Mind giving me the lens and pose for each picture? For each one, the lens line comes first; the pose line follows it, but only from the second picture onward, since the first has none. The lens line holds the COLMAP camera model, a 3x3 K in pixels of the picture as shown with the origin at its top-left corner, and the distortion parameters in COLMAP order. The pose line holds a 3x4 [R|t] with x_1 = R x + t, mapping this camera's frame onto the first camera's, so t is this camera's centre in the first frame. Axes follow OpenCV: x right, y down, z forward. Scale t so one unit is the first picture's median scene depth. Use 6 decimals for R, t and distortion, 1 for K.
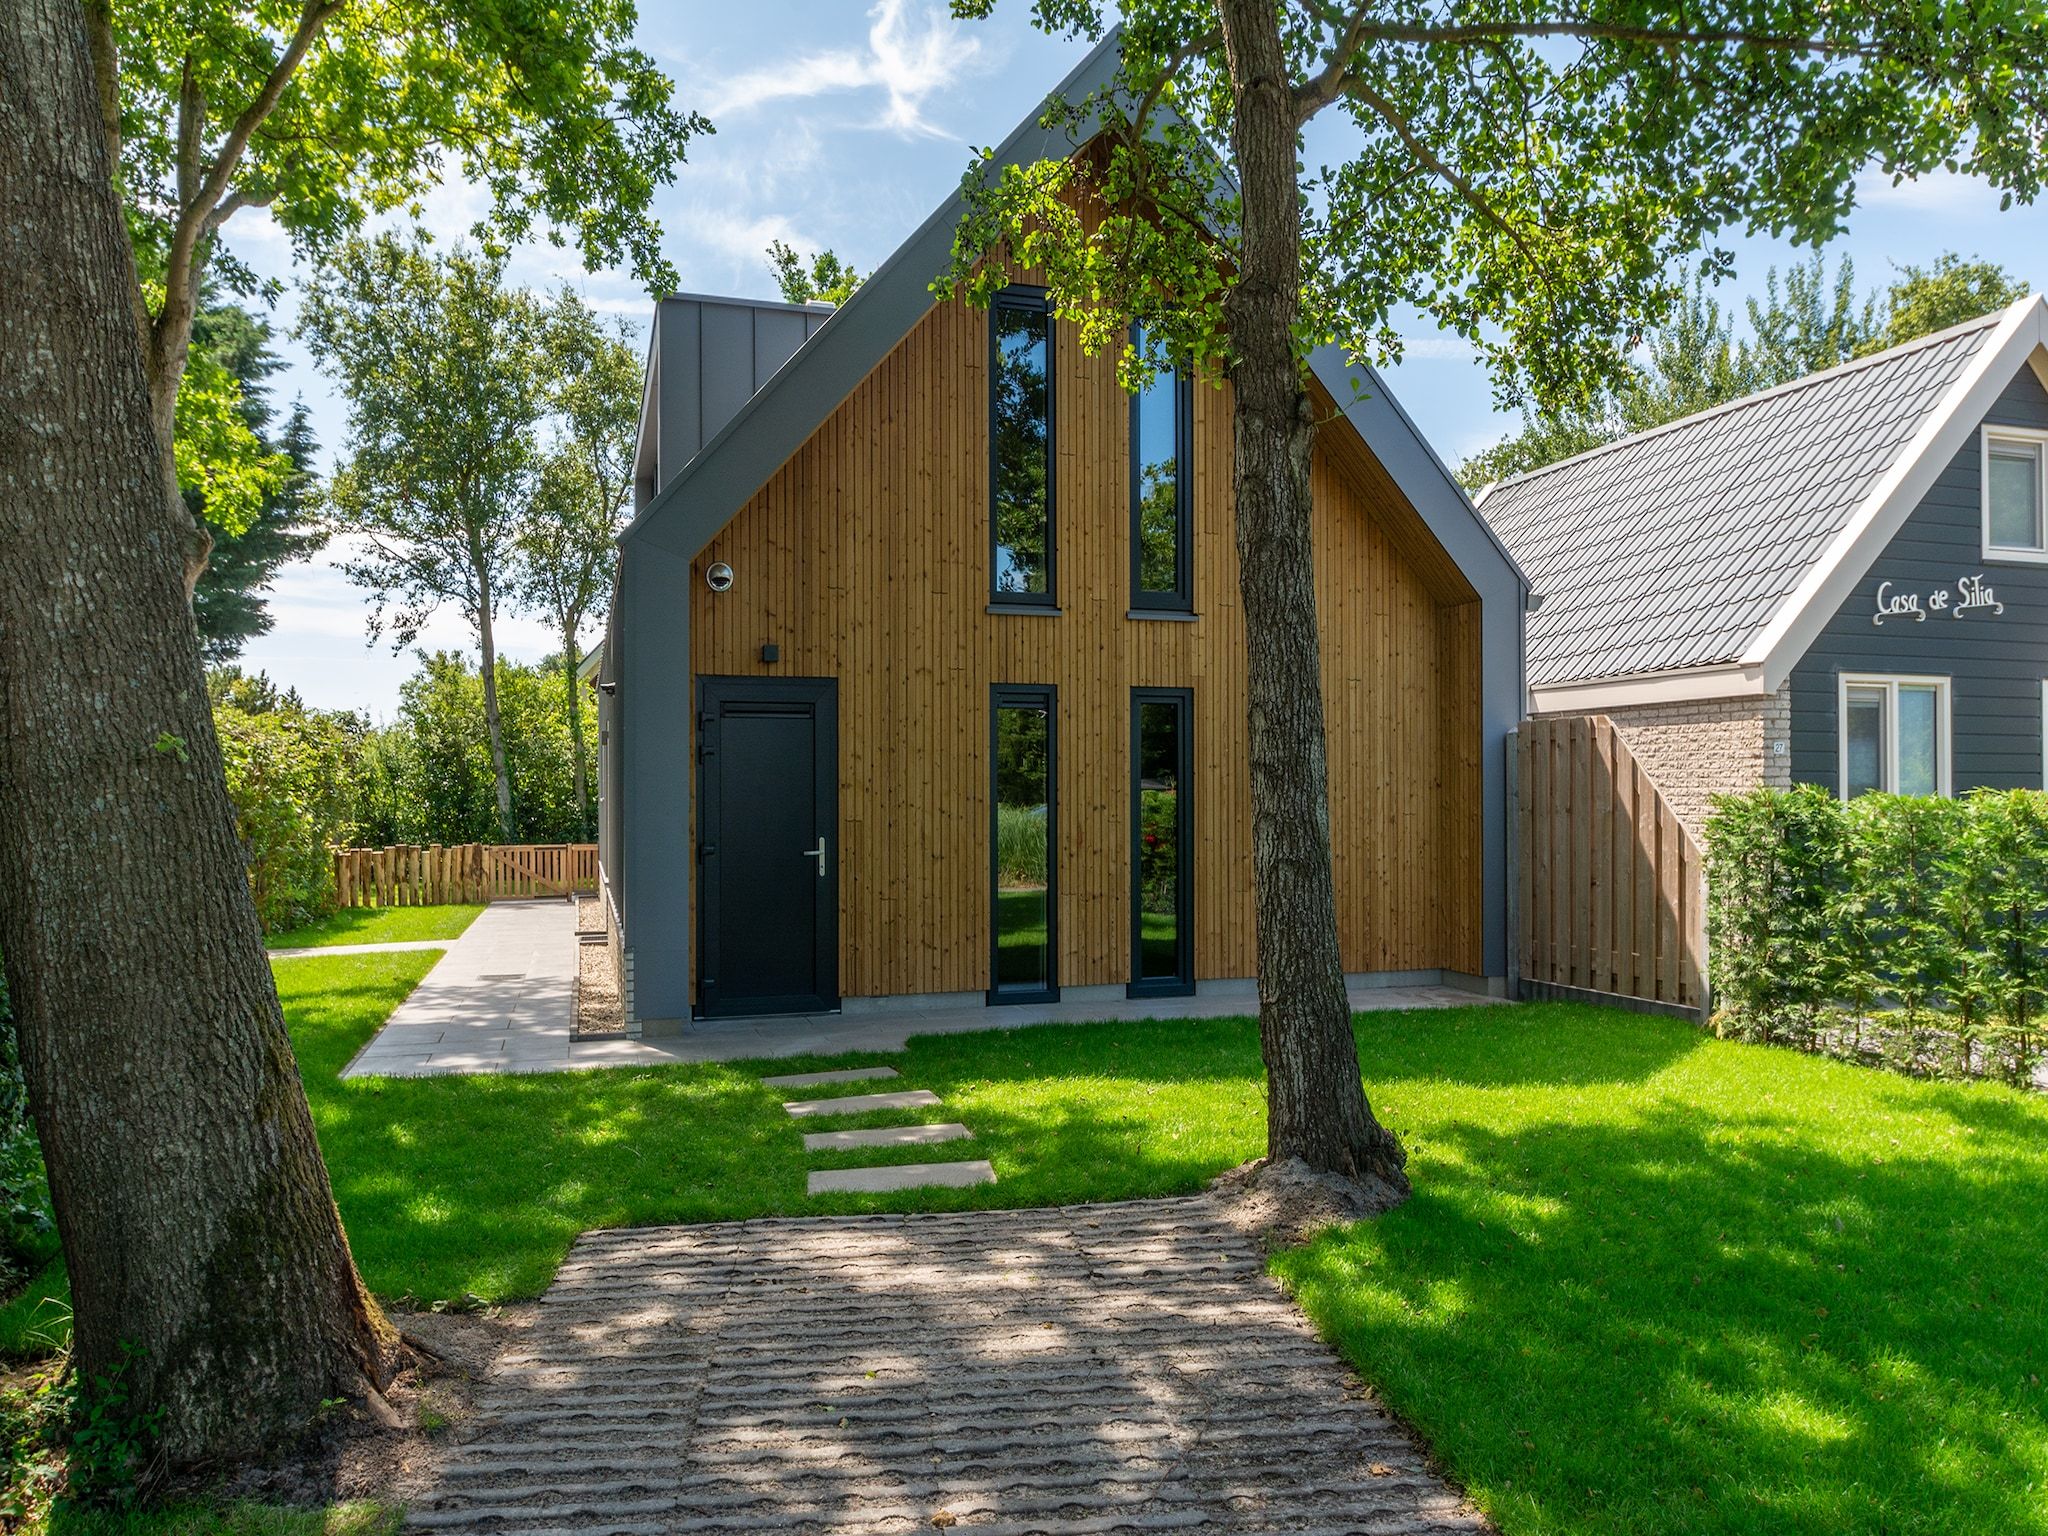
lens RADIAL K [[1383.0, 0, 1024.3], [0, 1383.0, 794.7], [0, 0, 1]] dist [-0.012237, -0.000917]
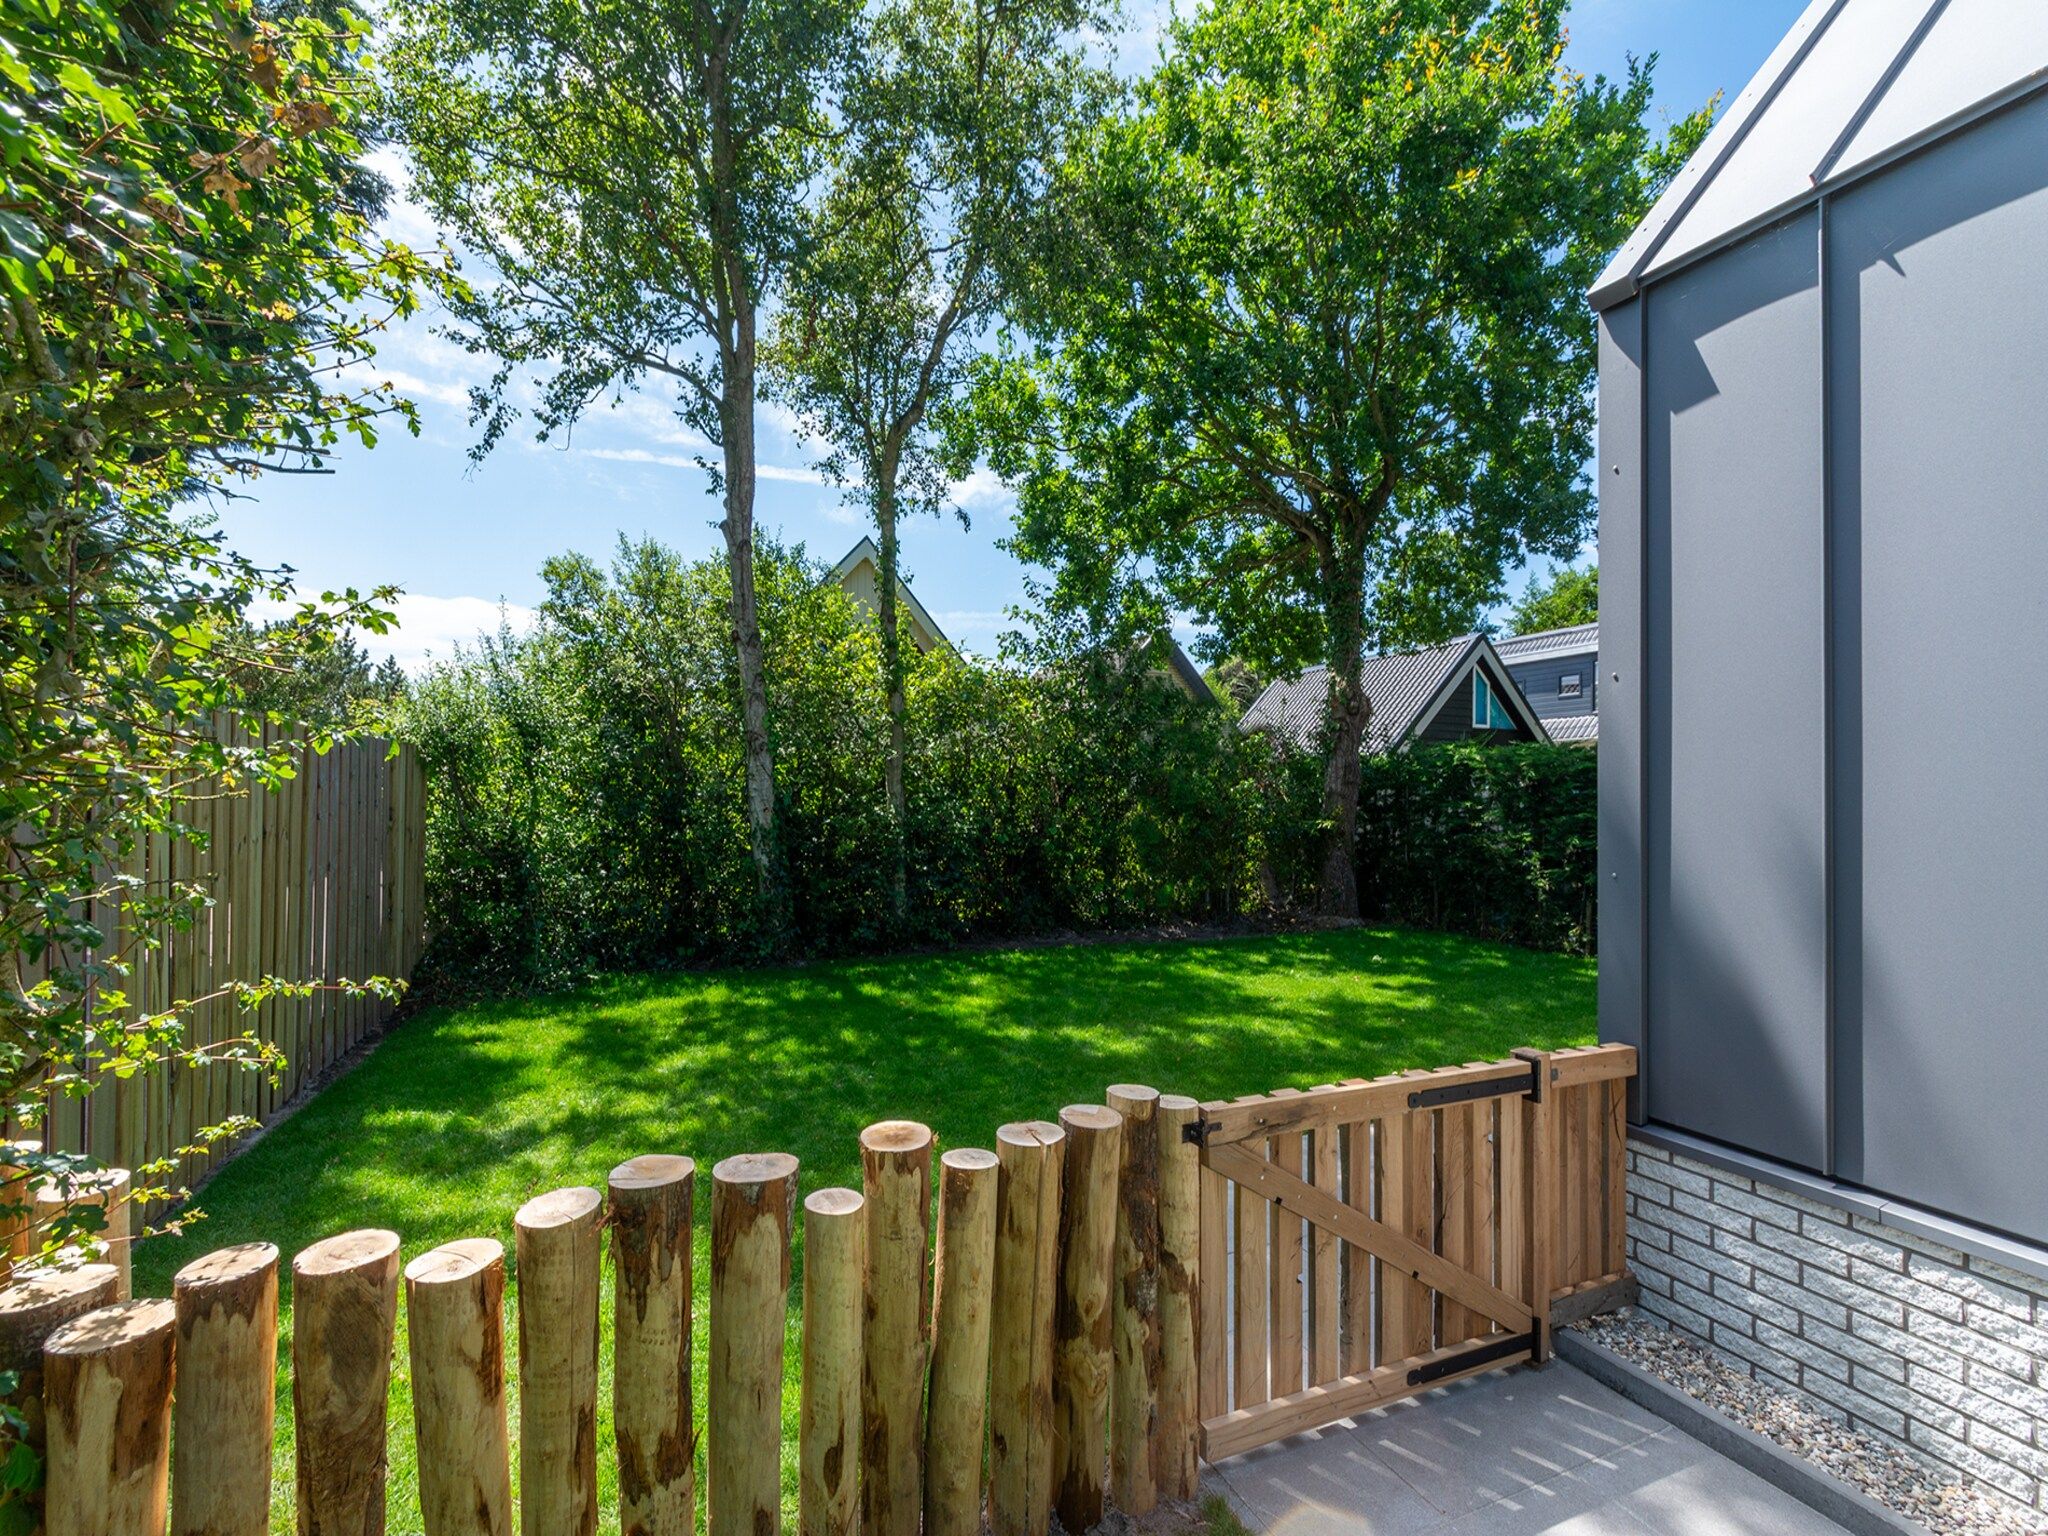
lens RADIAL K [[917.2, 0, 1021.0], [0, 917.2, 792.6], [0, 0, 1]] dist [-0.000429, -0.000223]
pose [[0.995211, 0.011877, 0.097026, -0.437406], [-0.011389, 0.999920, -0.005587, 0.002076], [-0.097084, 0.004456, 0.995266, 0.919062]]
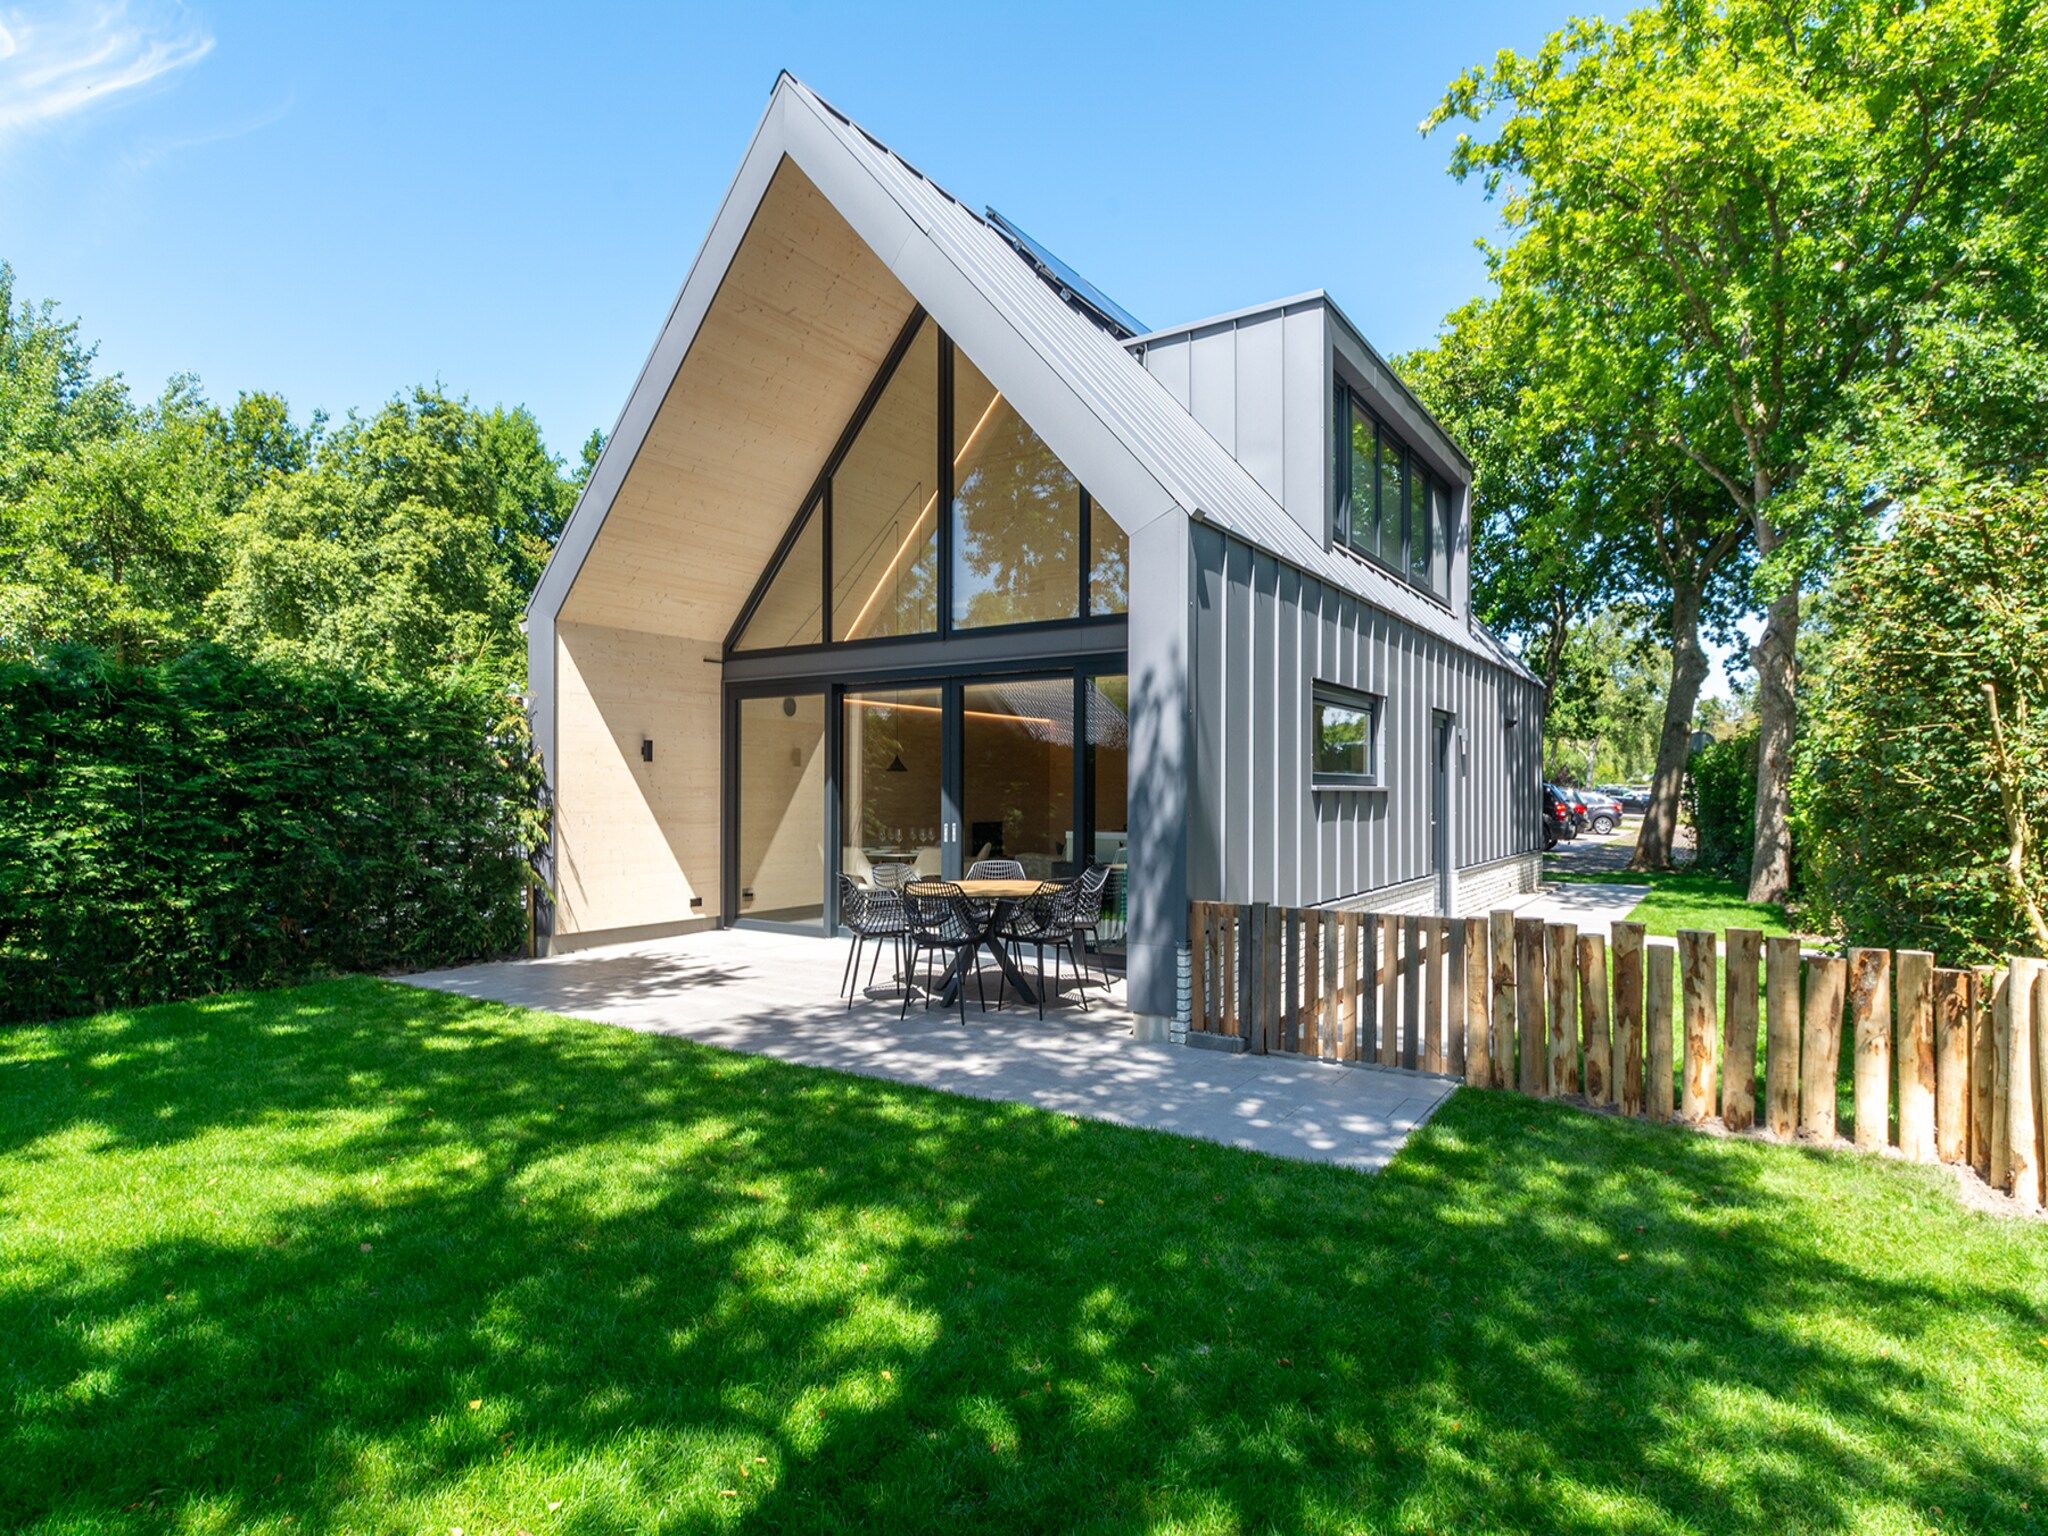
lens RADIAL K [[1089.1, 0, 1025.0], [0, 1089.1, 793.5], [0, 0, 1]] dist [-0.002081, -0.000947]
pose [[-0.631491, 0.001945, 0.775381, -0.466149], [-0.003154, 0.999982, -0.005078, 0.003767], [-0.775377, -0.005652, -0.631473, 1.031107]]
